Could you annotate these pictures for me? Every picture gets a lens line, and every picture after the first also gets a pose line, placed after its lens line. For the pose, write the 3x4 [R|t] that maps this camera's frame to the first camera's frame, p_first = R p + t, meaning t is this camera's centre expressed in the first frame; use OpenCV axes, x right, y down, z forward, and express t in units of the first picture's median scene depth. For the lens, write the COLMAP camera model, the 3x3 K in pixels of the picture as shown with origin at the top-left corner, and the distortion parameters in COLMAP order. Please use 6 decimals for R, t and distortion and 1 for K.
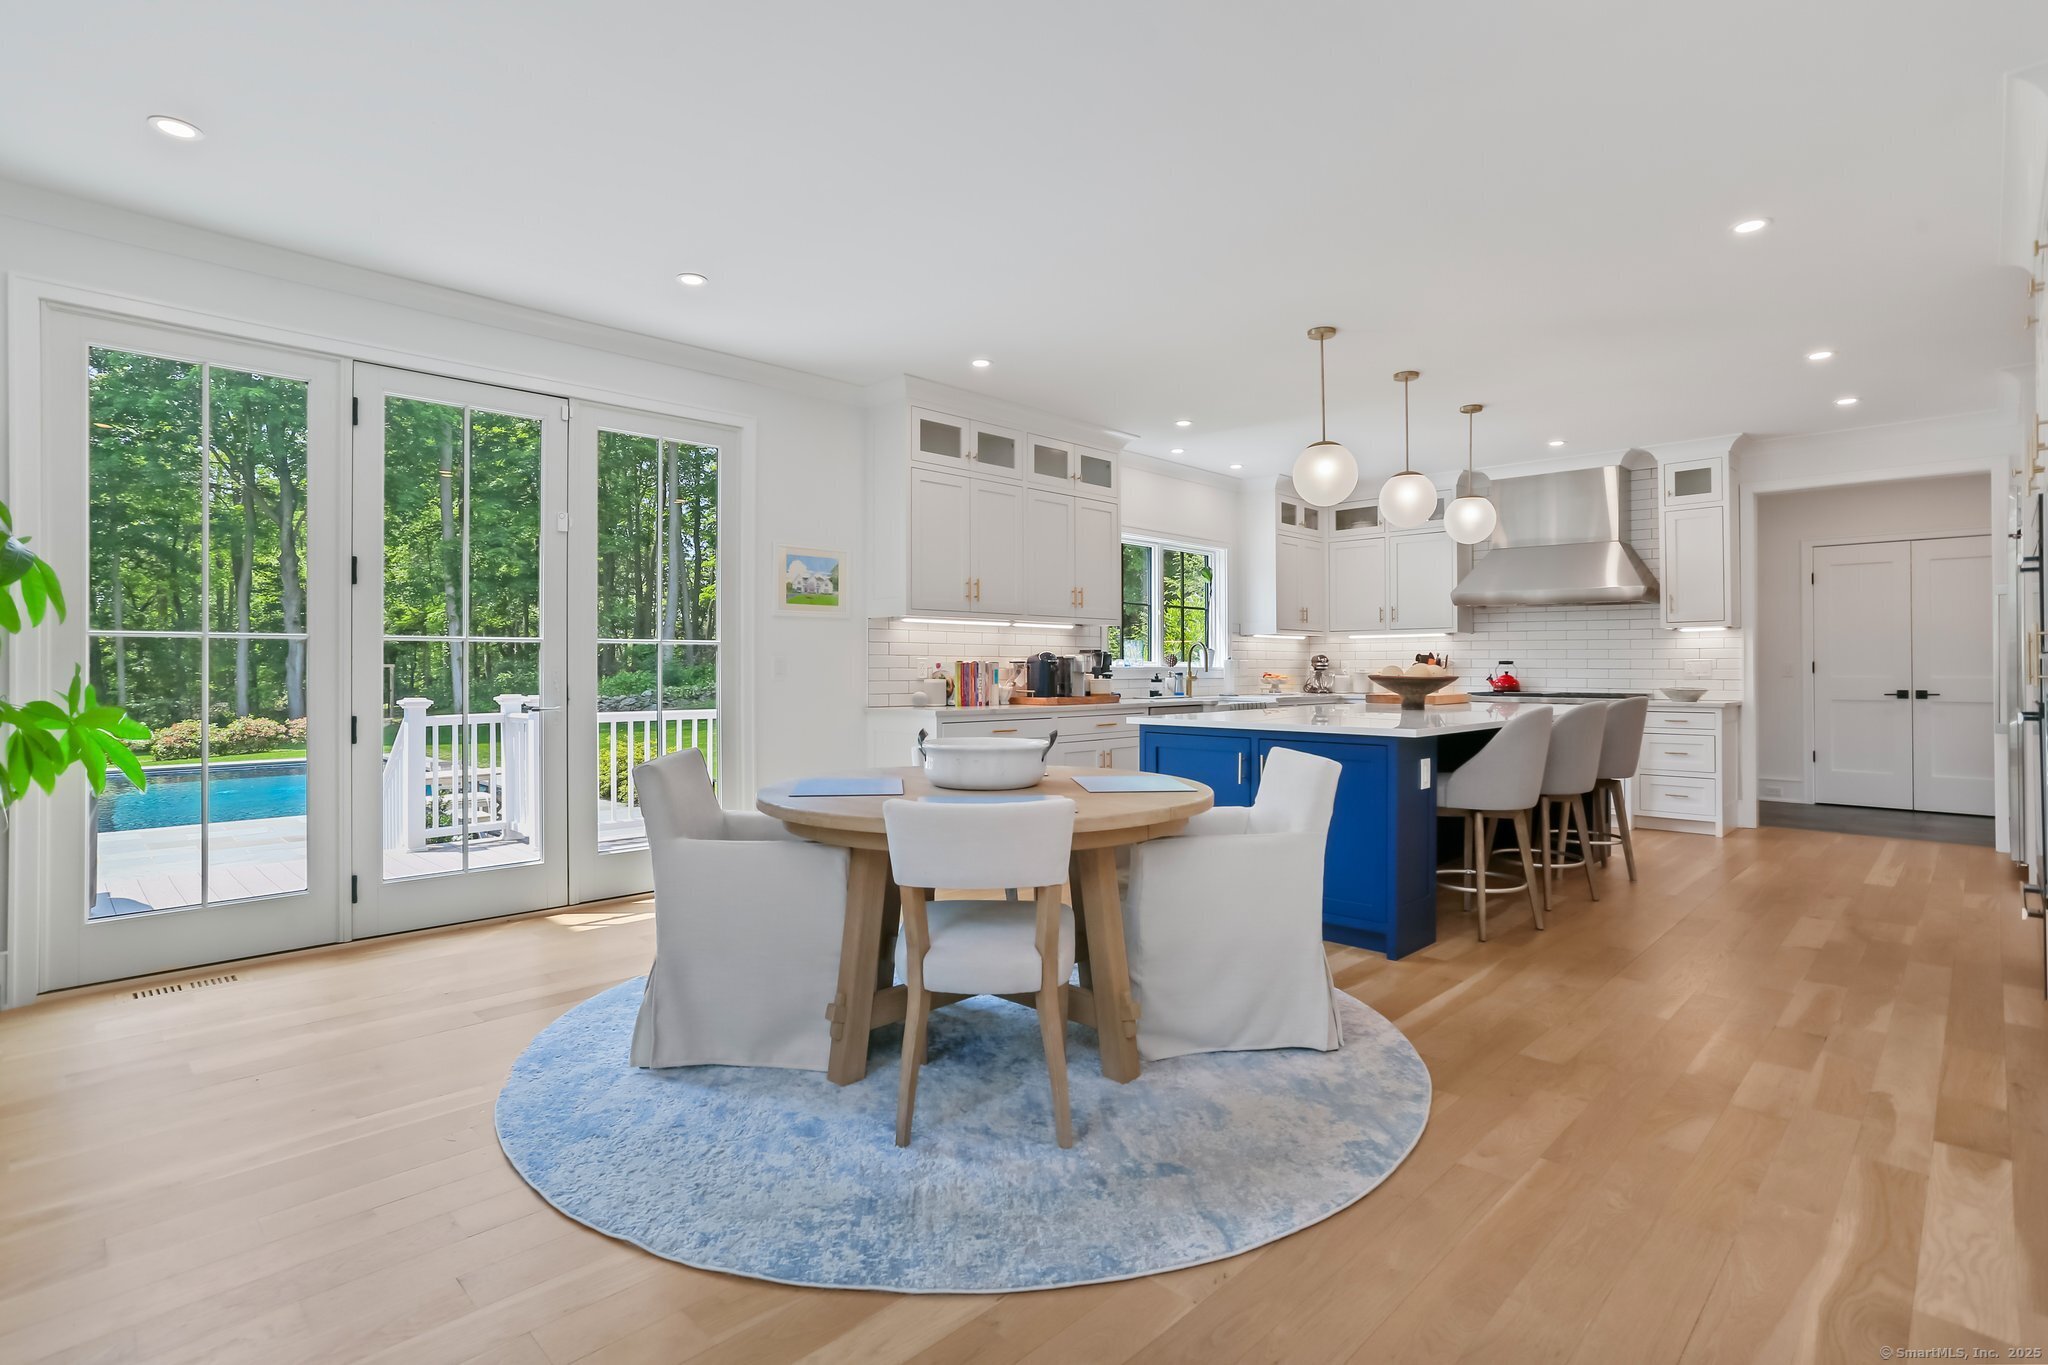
lens RADIAL K [[990.2, 0, 1028.4], [0, 990.2, 651.0], [0, 0, 1]] dist [-0.034815, 0.002328]
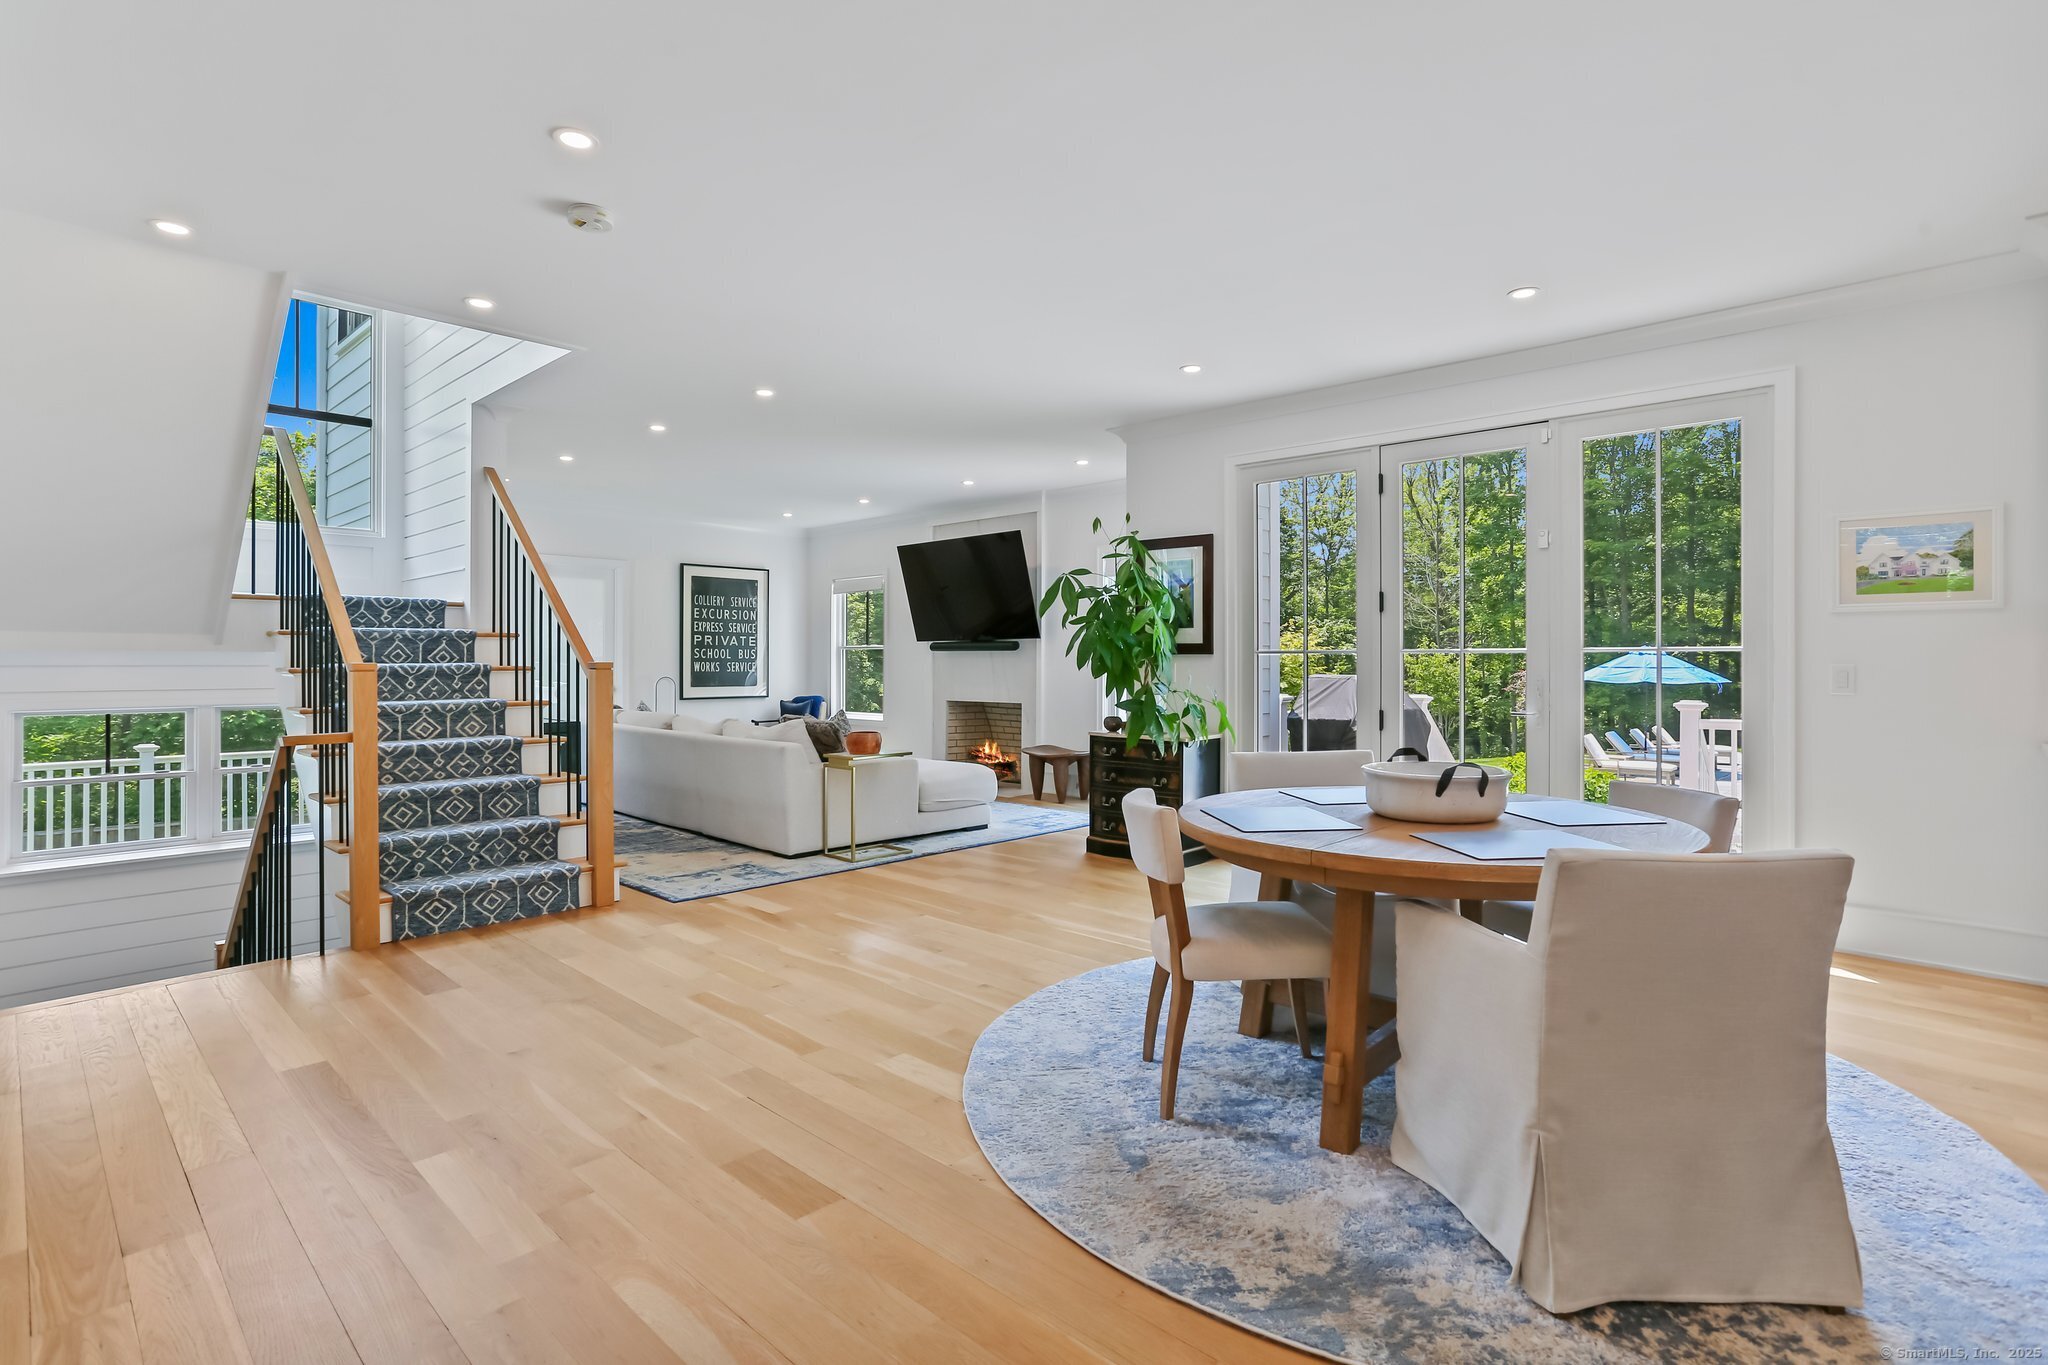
lens RADIAL K [[990.2, 0, 1019.4], [0, 990.2, 670.0], [0, 0, 1]] dist [-0.034815, 0.002328]
pose [[0.016549, 0.009542, -0.999818, 0.552732], [0.020527, 0.999740, 0.009881, -0.012344], [0.999652, -0.020687, 0.016349, 0.390913]]
